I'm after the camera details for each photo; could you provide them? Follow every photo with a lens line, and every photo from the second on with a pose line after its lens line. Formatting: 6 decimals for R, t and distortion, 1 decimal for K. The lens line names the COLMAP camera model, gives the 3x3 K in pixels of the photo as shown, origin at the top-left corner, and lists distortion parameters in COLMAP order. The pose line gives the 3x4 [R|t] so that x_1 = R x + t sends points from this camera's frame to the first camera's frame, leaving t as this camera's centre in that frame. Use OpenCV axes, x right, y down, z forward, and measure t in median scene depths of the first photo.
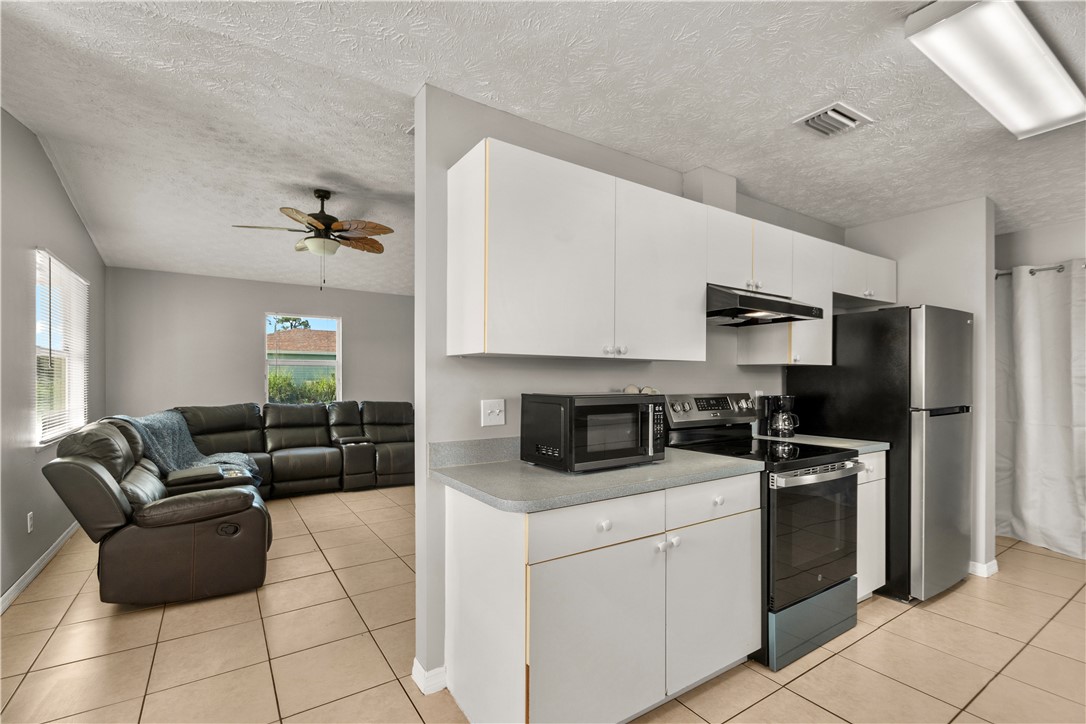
lens RADIAL K [[479.7, 0, 520.0], [0, 479.7, 377.6], [0, 0, 1]] dist [0.000283, -0.000175]
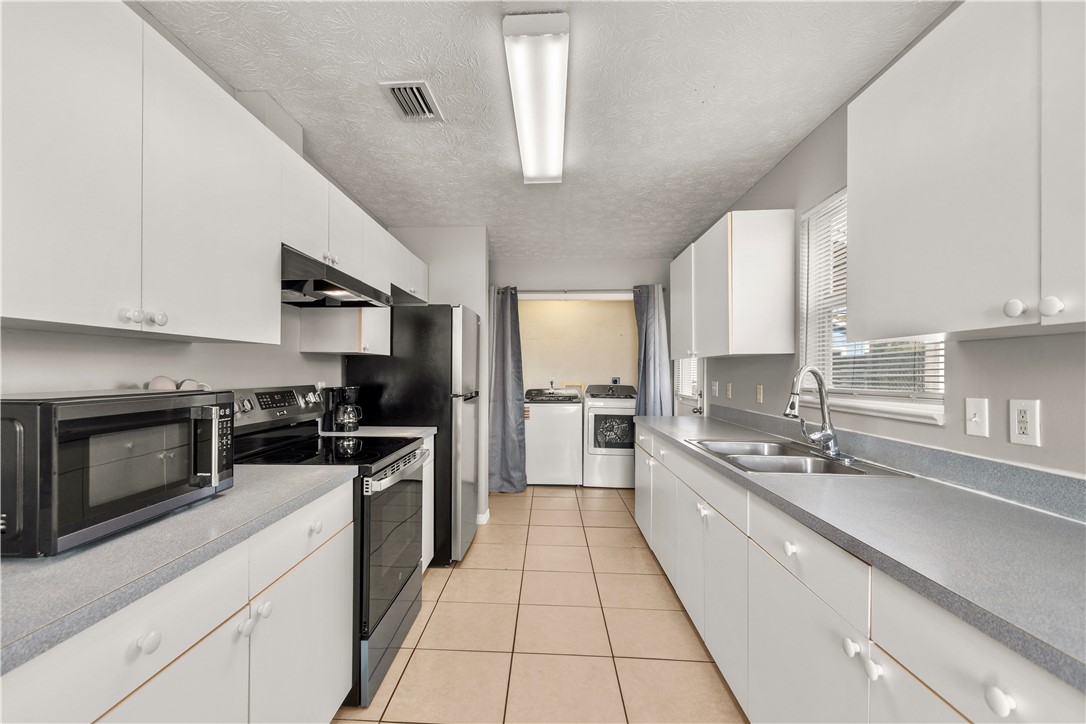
lens RADIAL K [[476.0, 0, 519.3], [0, 476.0, 373.0], [0, 0, 1]] dist [0.017350, -0.000001]
pose [[0.586022, -0.003014, 0.810289, -0.006495], [-0.004787, 0.999963, 0.007182, 0.002802], [-0.810281, -0.008087, 0.585986, 0.211403]]
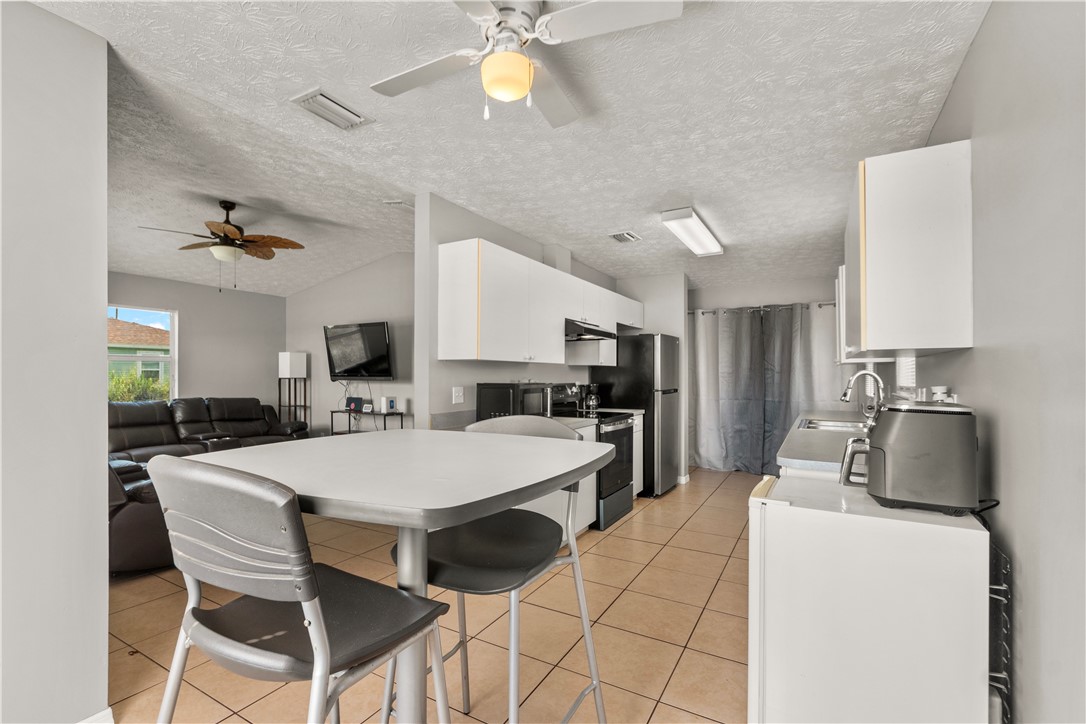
lens RADIAL K [[496.3, 0, 521.5], [0, 496.3, 371.1], [0, 0, 1]] dist [0.000294, 0.000081]
pose [[0.893151, 0.000837, 0.449755, -0.476703], [0.001287, 0.999989, -0.004417, -0.000151], [-0.449754, 0.004524, 0.893141, -0.449435]]
